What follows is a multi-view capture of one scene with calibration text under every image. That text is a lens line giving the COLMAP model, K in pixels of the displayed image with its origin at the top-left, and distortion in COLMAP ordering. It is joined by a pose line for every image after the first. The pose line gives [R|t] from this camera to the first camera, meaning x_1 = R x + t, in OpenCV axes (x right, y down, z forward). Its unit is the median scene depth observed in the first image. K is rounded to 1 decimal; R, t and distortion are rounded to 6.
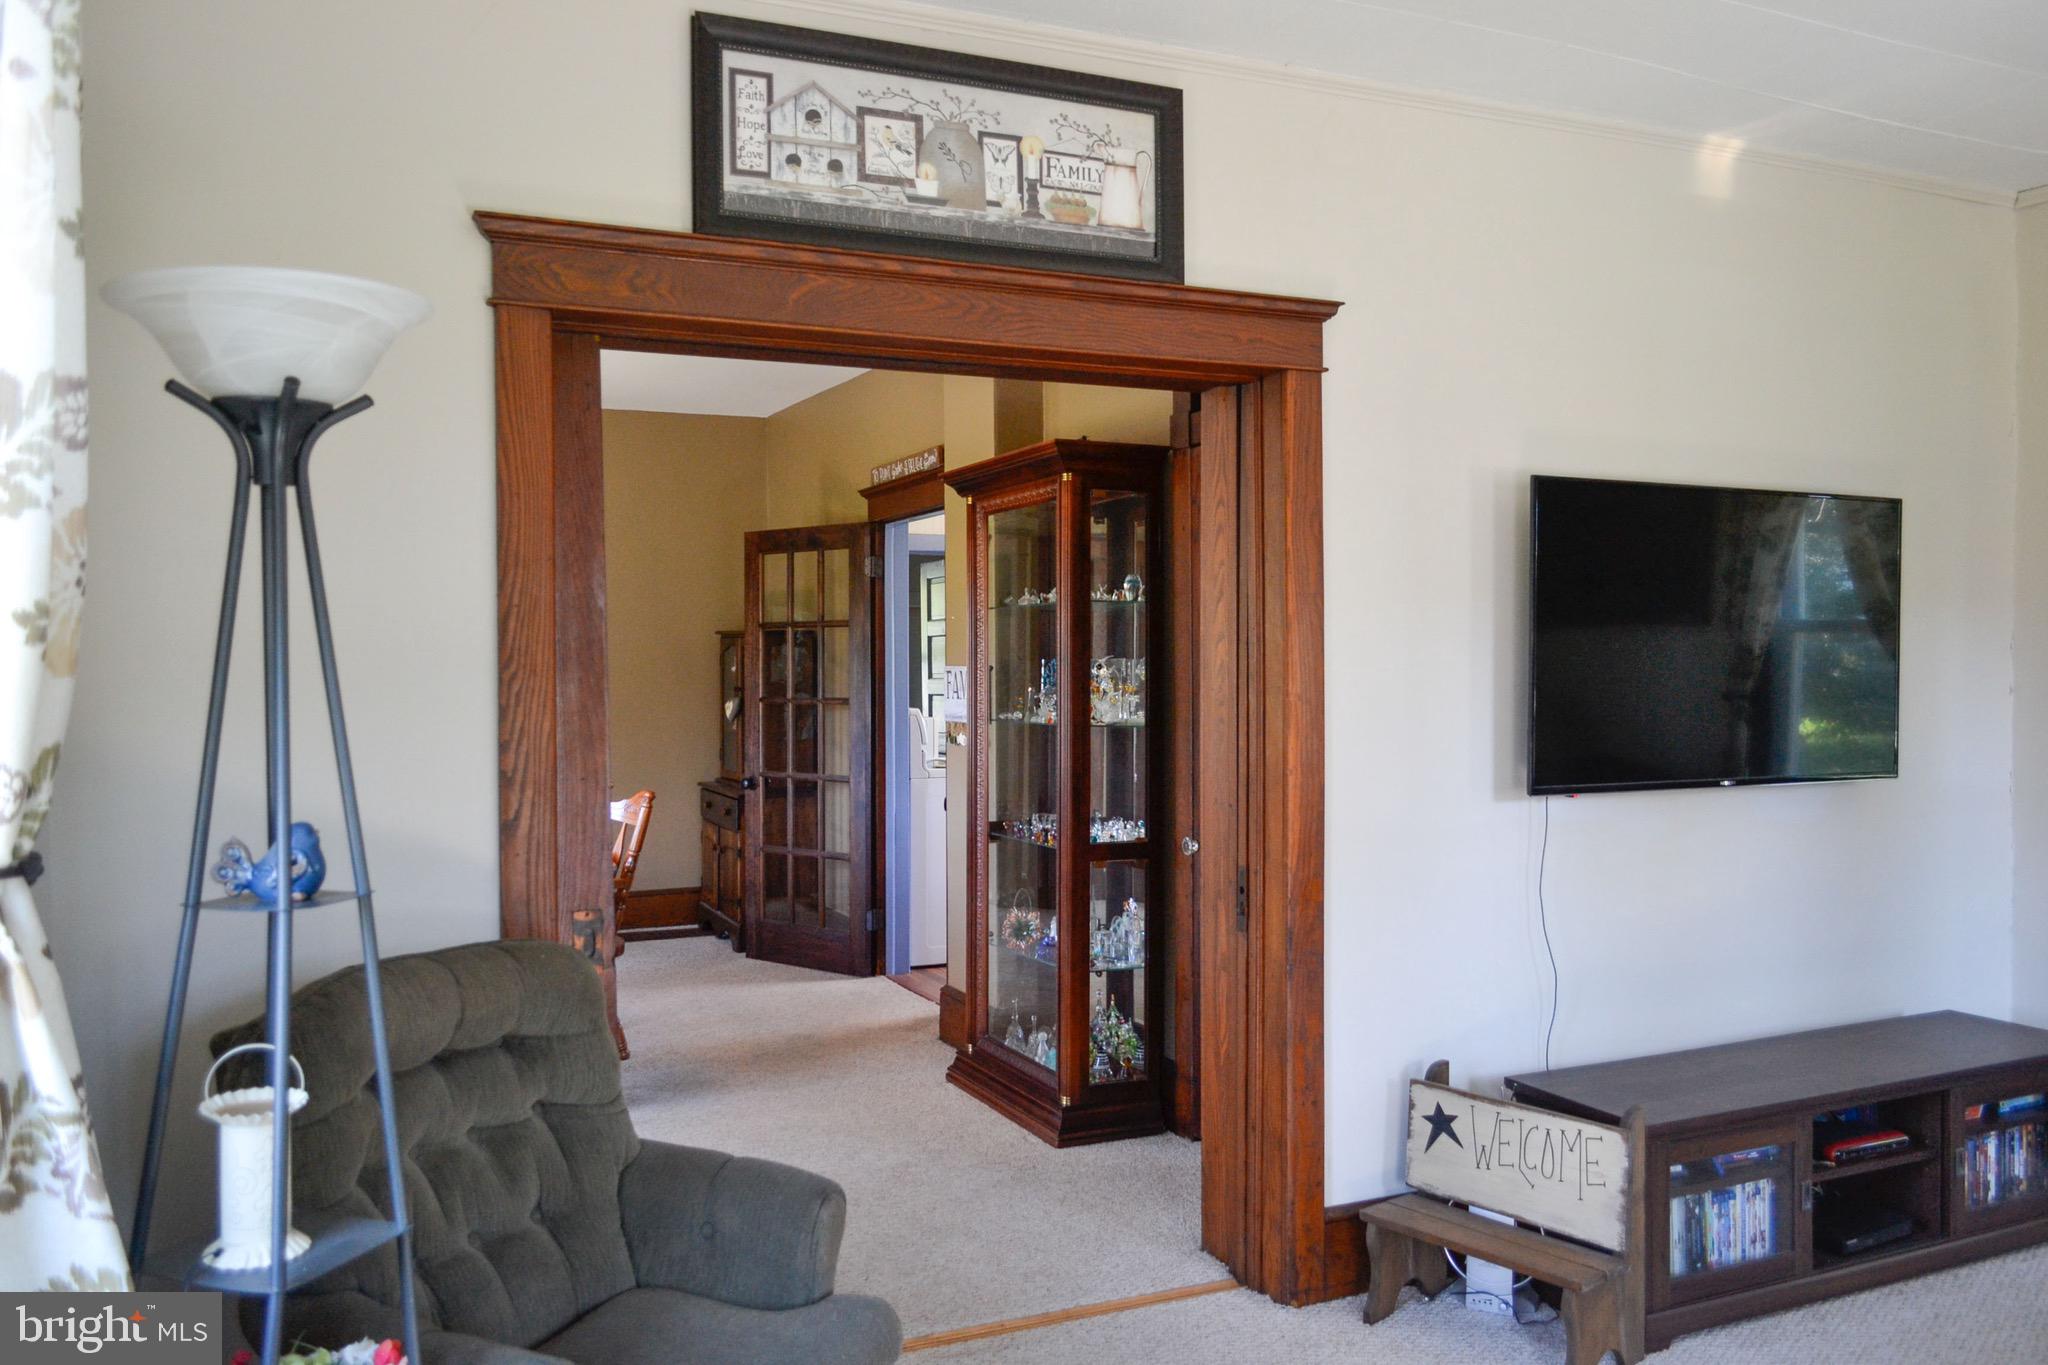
lens RADIAL K [[1619.0, 0, 1020.8], [0, 1619.0, 676.3], [0, 0, 1]] dist [-0.013097, 0.006899]
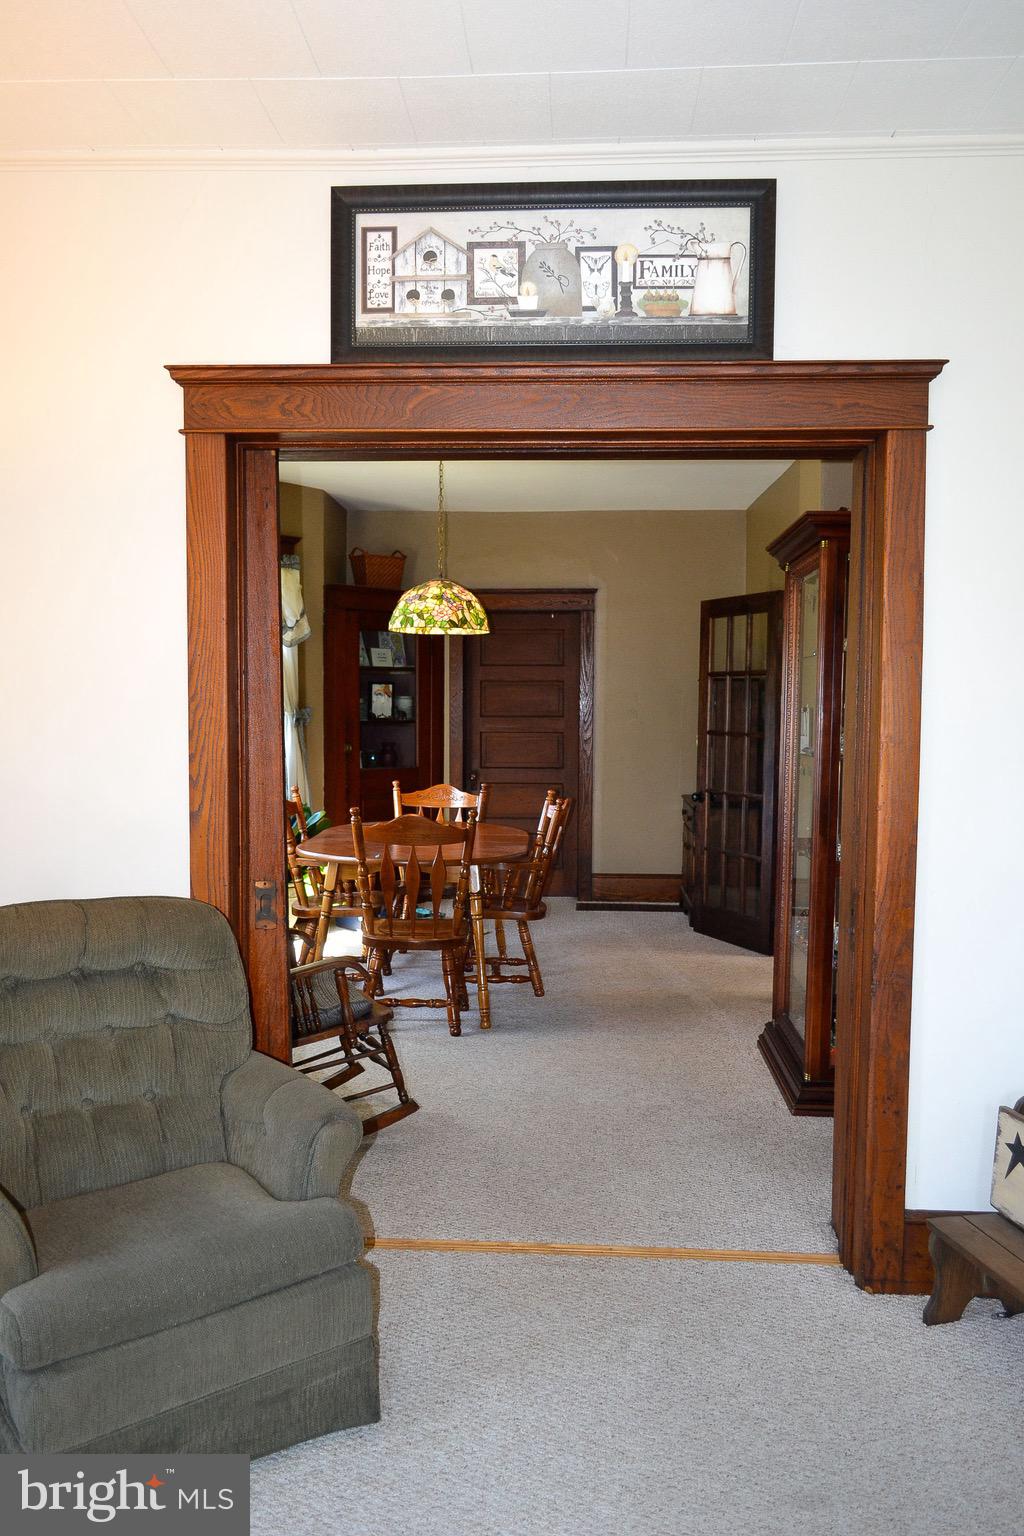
lens RADIAL K [[1214.3, 0, 508.1], [0, 1214.3, 776.0], [0, 0, 1]] dist [-0.013097, 0.006899]
pose [[0.883331, 0.041288, -0.466928, 0.323406], [-0.017584, 0.998331, 0.055011, -0.002176], [0.468420, -0.040383, 0.882582, 0.170053]]
